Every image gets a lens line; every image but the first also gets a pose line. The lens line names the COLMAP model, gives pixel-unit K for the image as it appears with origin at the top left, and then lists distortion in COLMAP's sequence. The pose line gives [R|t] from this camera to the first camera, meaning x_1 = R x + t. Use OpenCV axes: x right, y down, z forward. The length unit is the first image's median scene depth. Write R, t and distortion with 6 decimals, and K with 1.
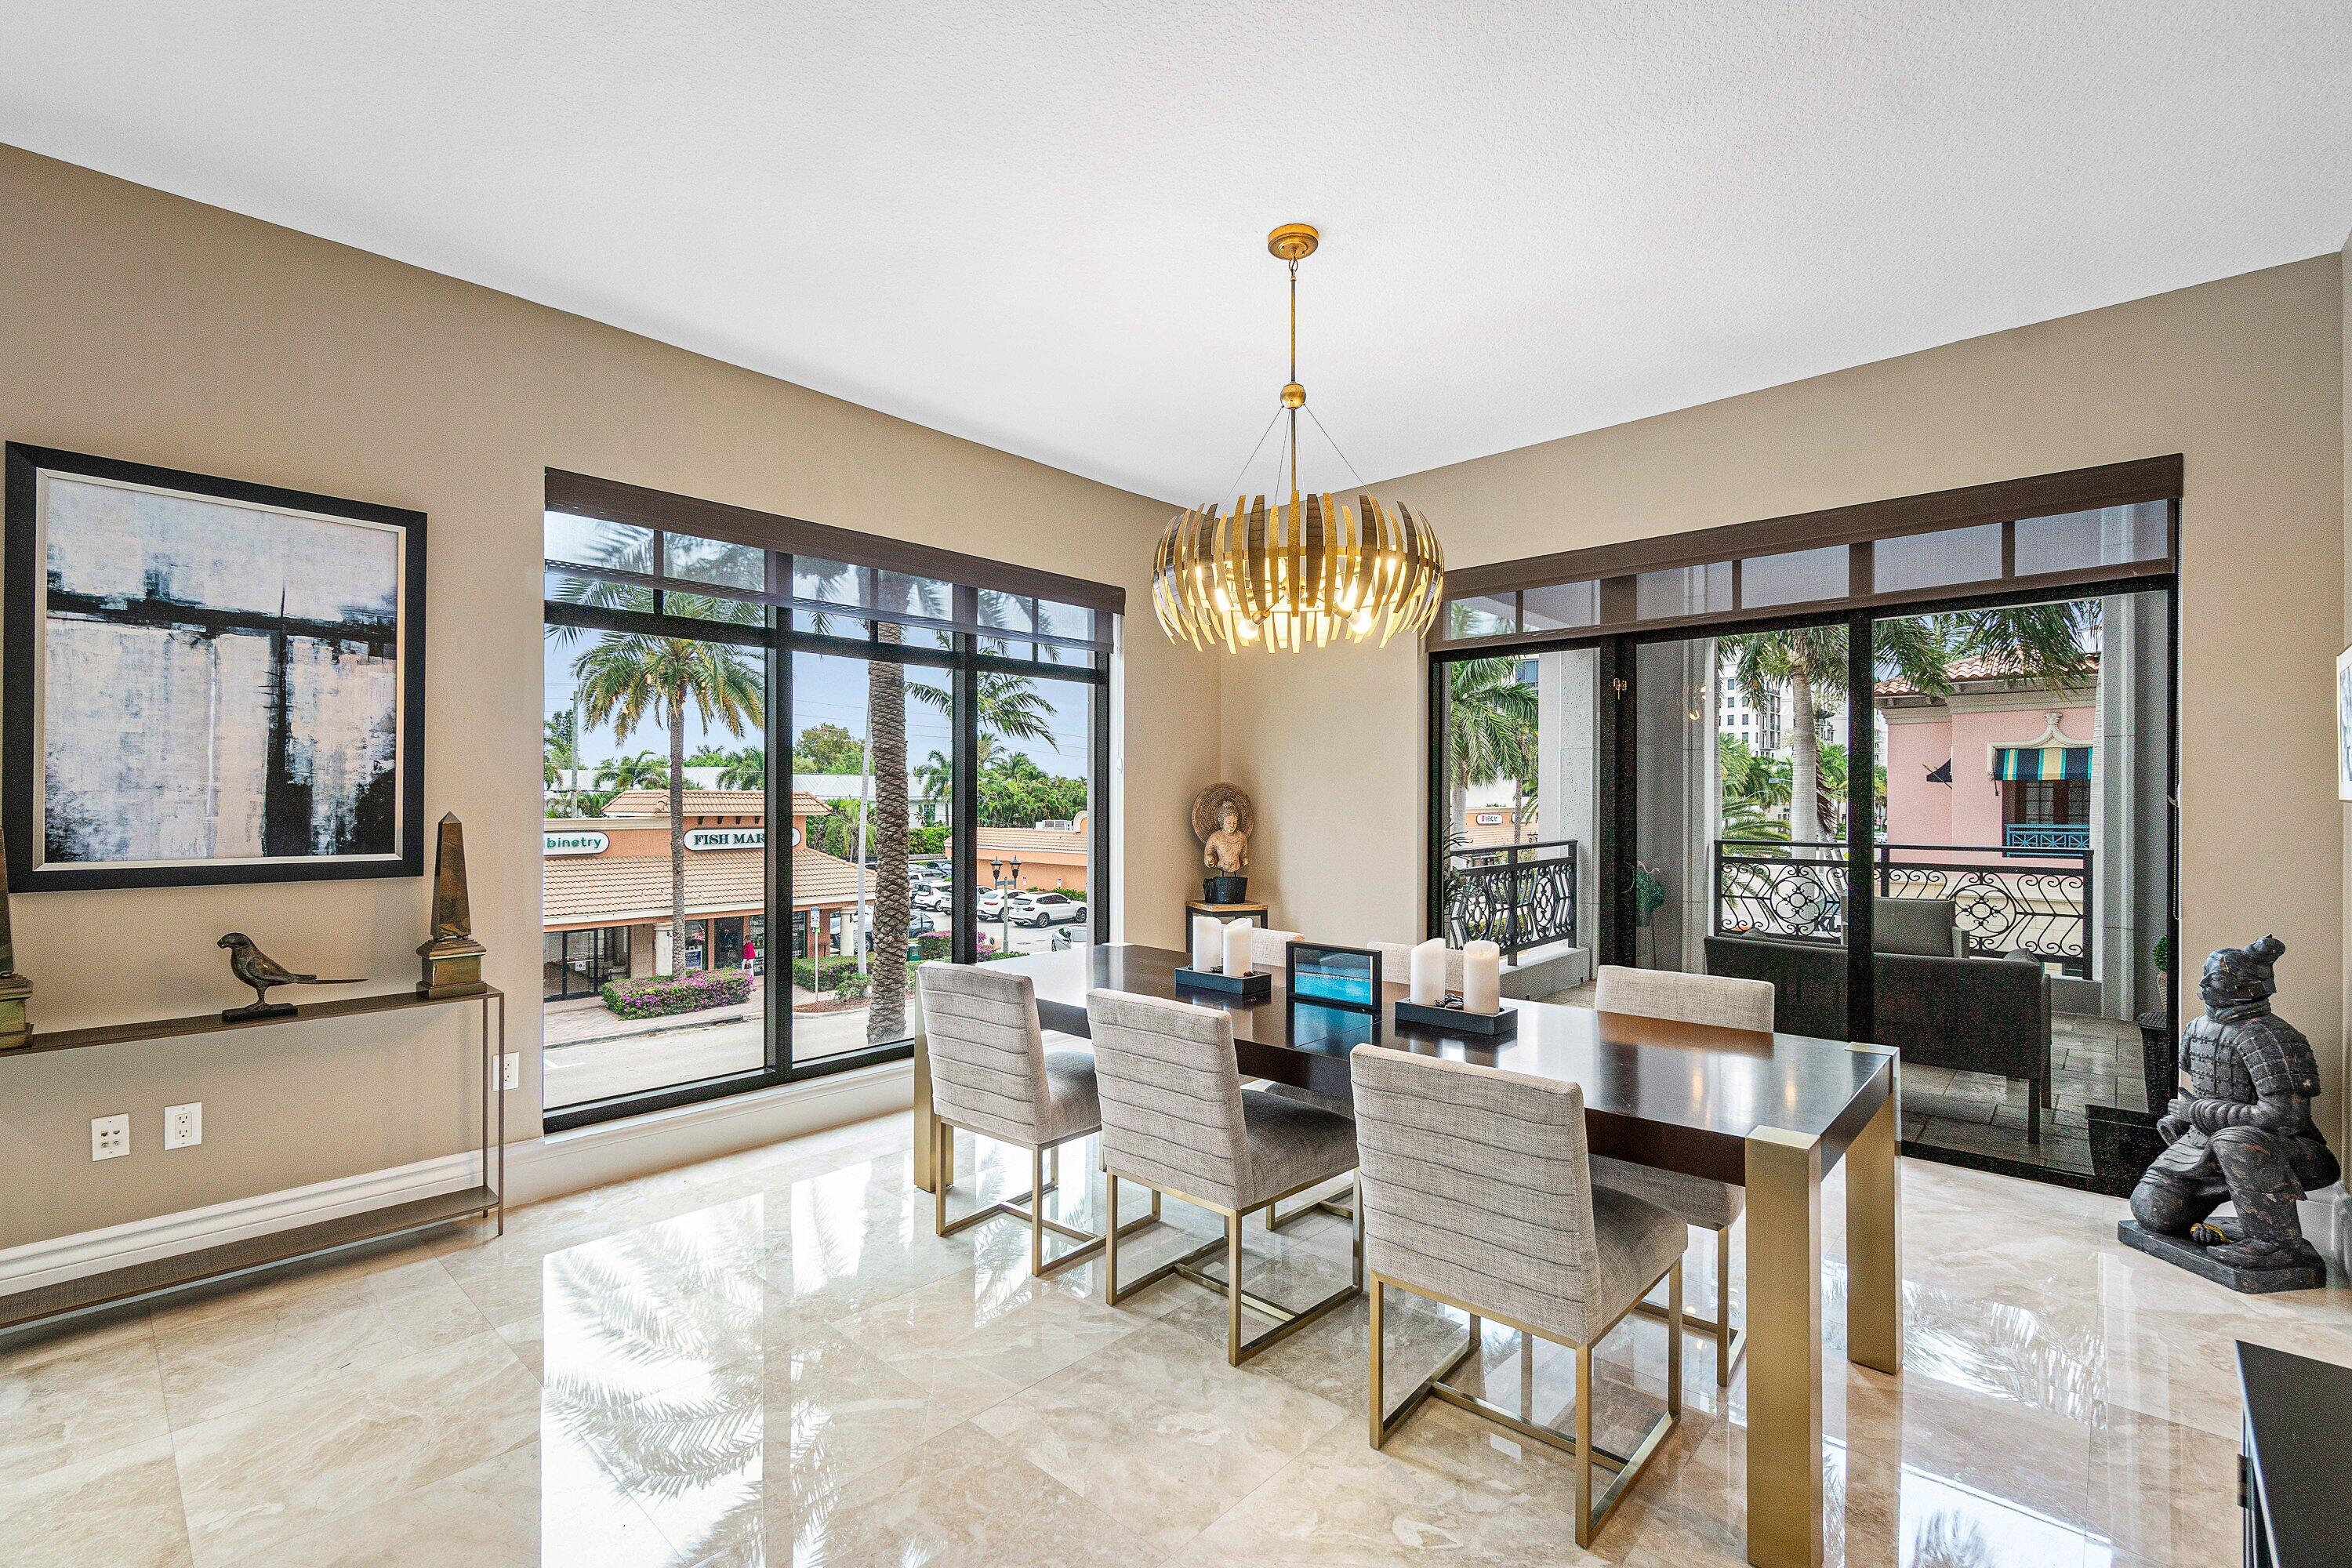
lens RADIAL K [[1045.1, 0, 1160.7], [0, 1045.1, 798.8], [0, 0, 1]] dist [-0.002134, -0.000200]
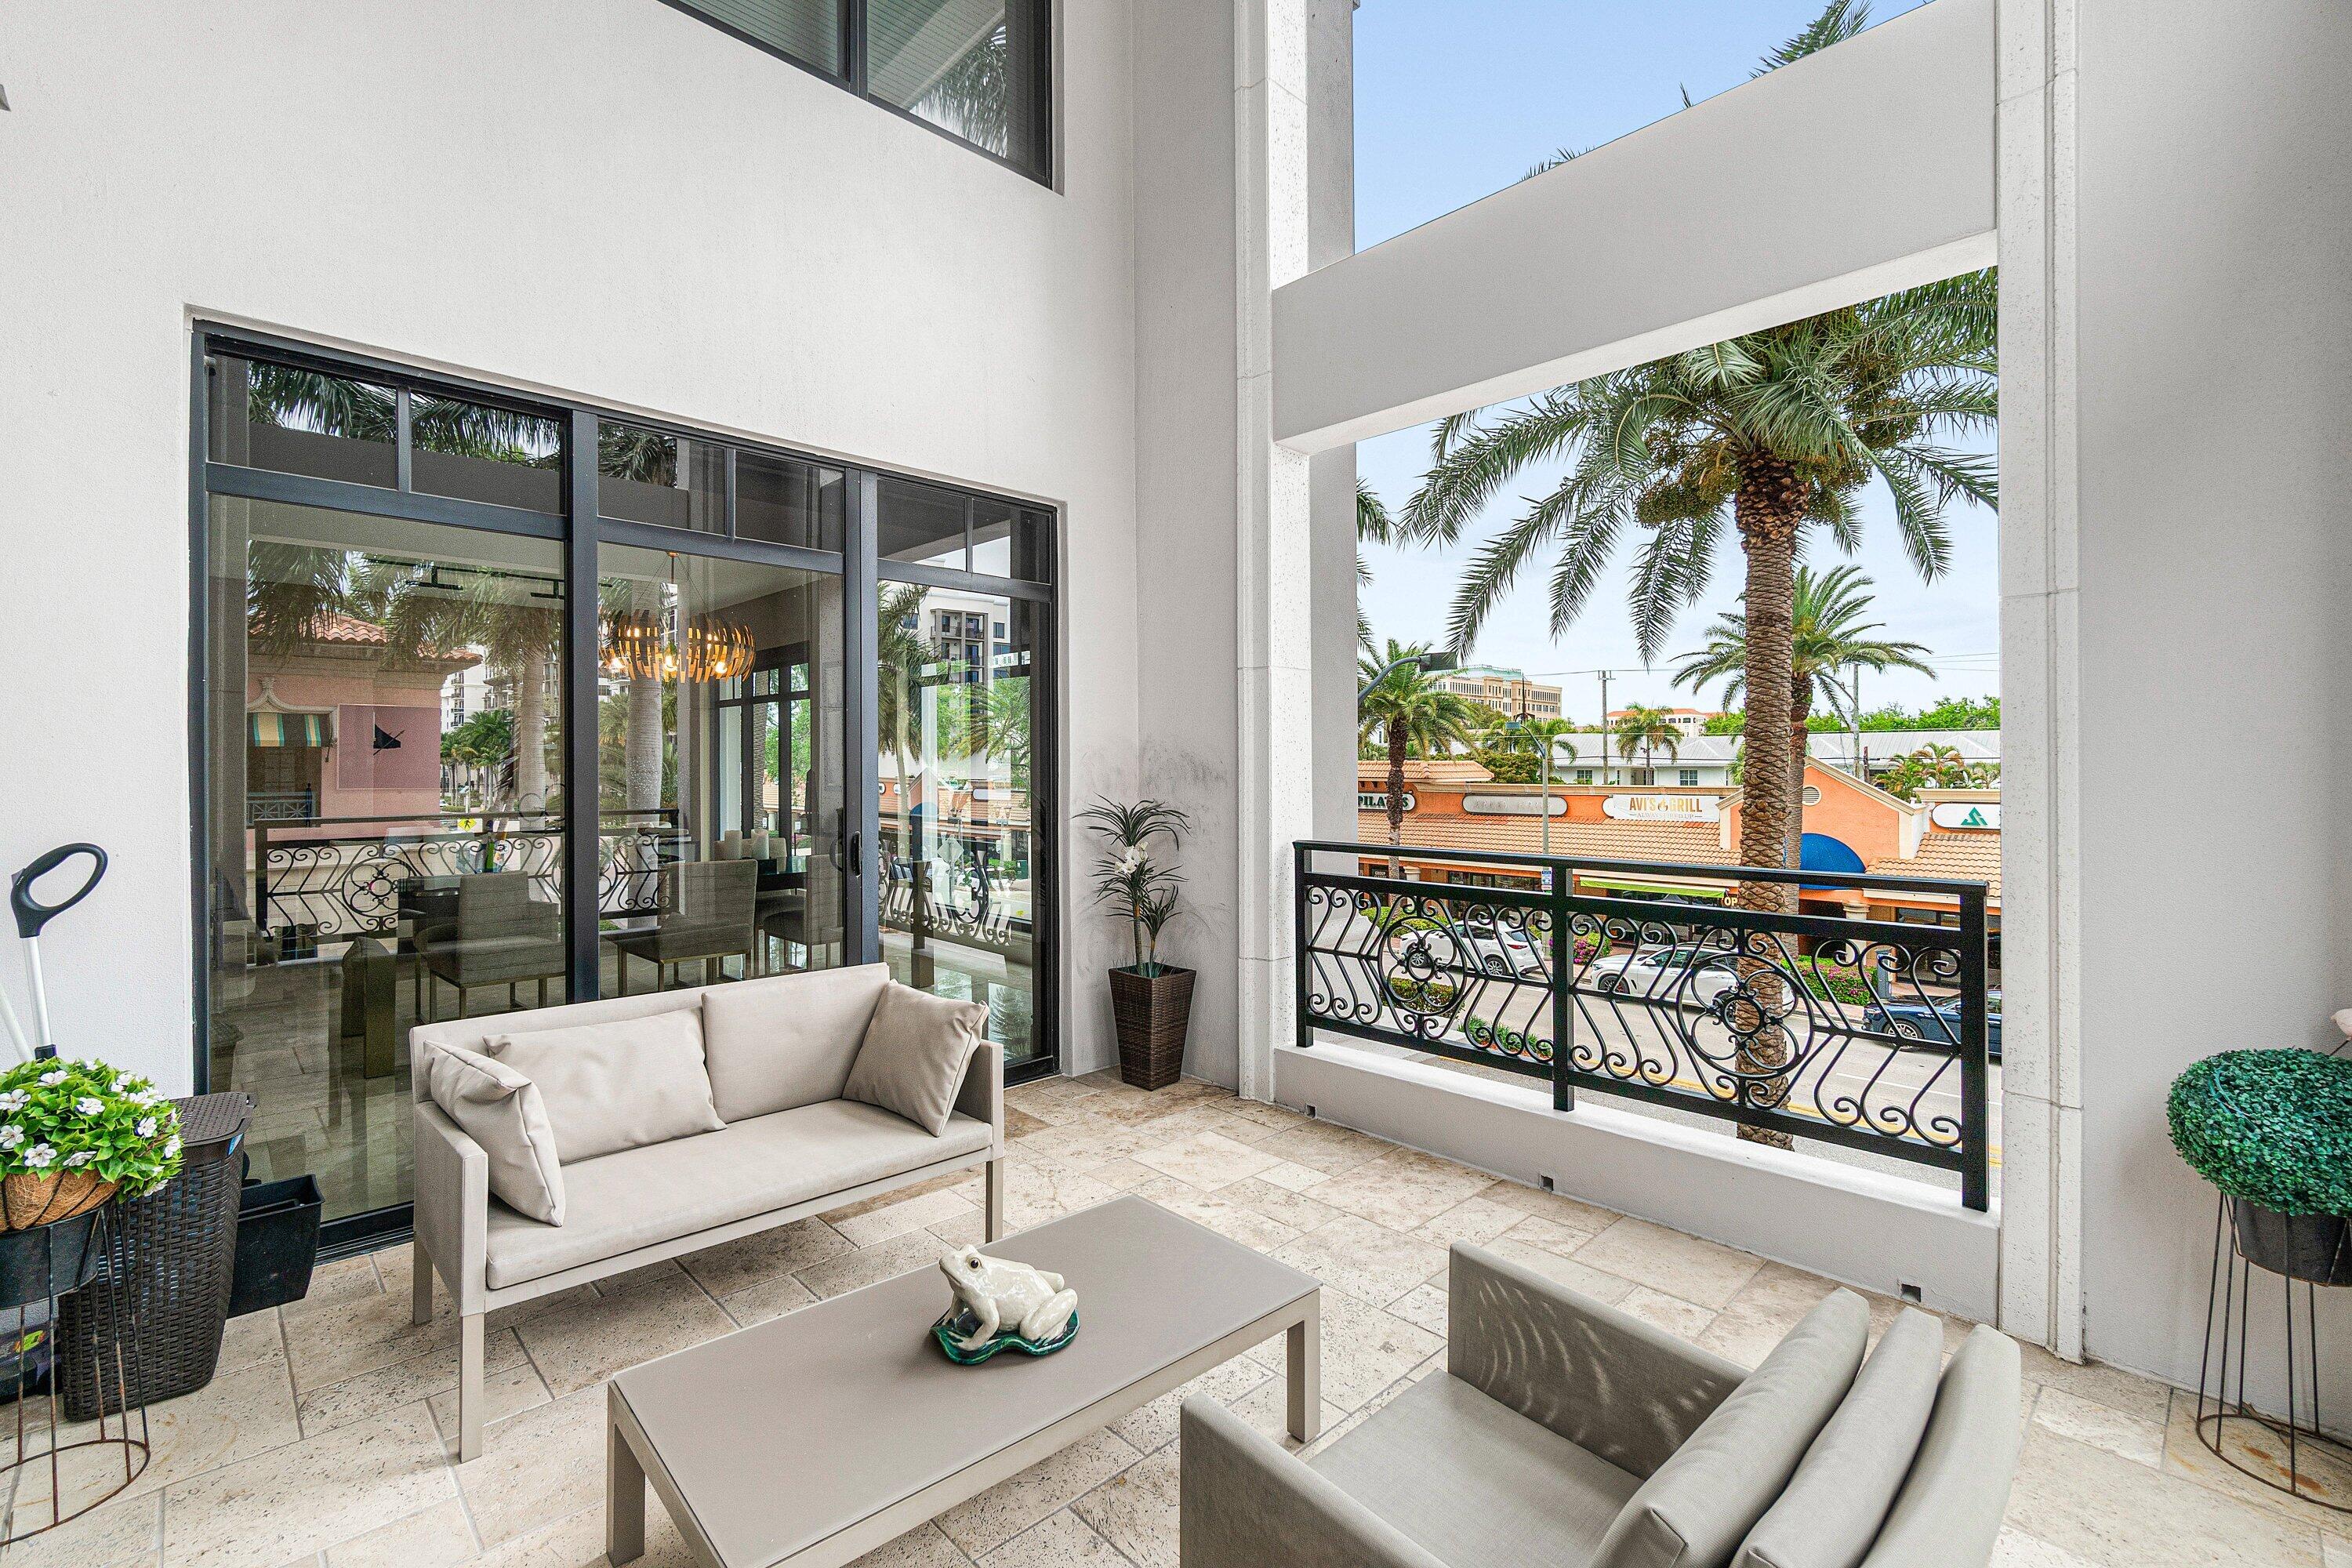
lens RADIAL K [[1030.9, 0, 1178.4], [0, 1030.9, 772.4], [0, 0, 1]] dist [-0.002109, -0.000241]
pose [[-0.060854, 0.003276, -0.998141, 0.240963], [0.001572, 0.999994, 0.003186, 0.001117], [0.998145, -0.001375, -0.060859, 0.252820]]
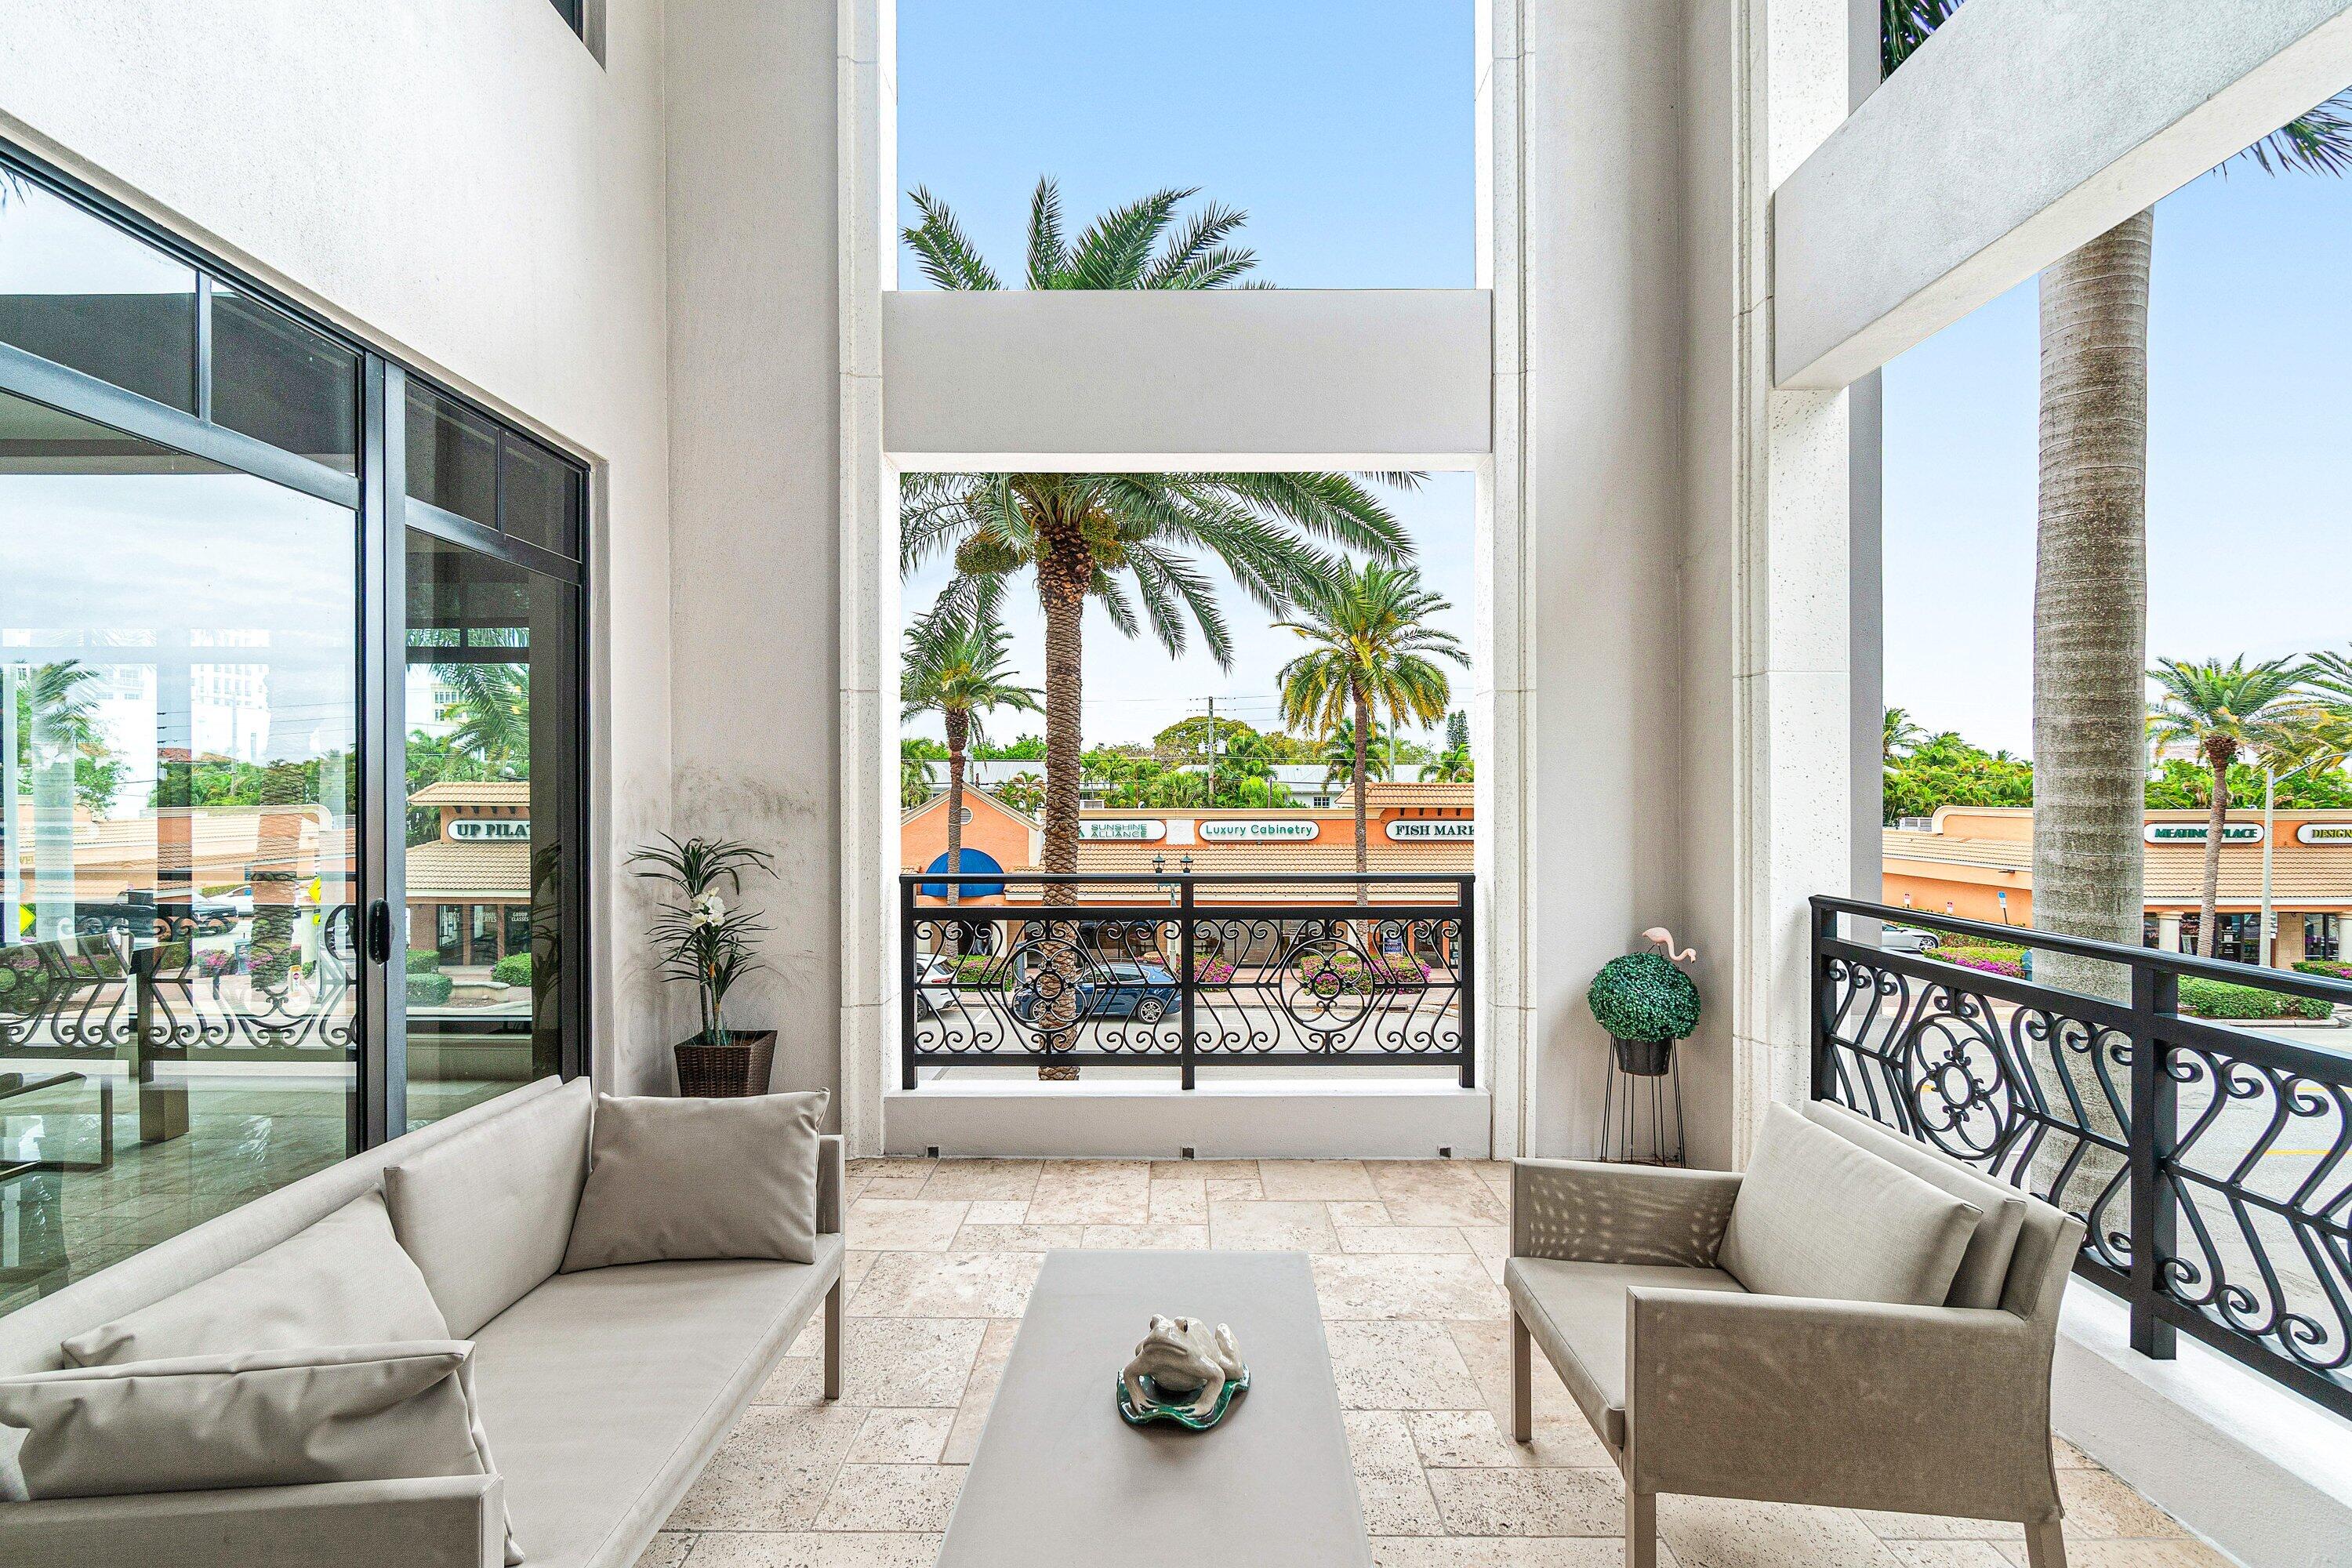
lens RADIAL K [[1039.9, 0, 1170.8], [0, 1039.9, 788.8], [0, 0, 1]] dist [-0.001924, 0.000010]
pose [[0.674638, -0.001244, -0.738148, 0.219414], [-0.000034, 0.999999, -0.001716, -0.000334], [0.738149, 0.001182, 0.674637, 0.181865]]
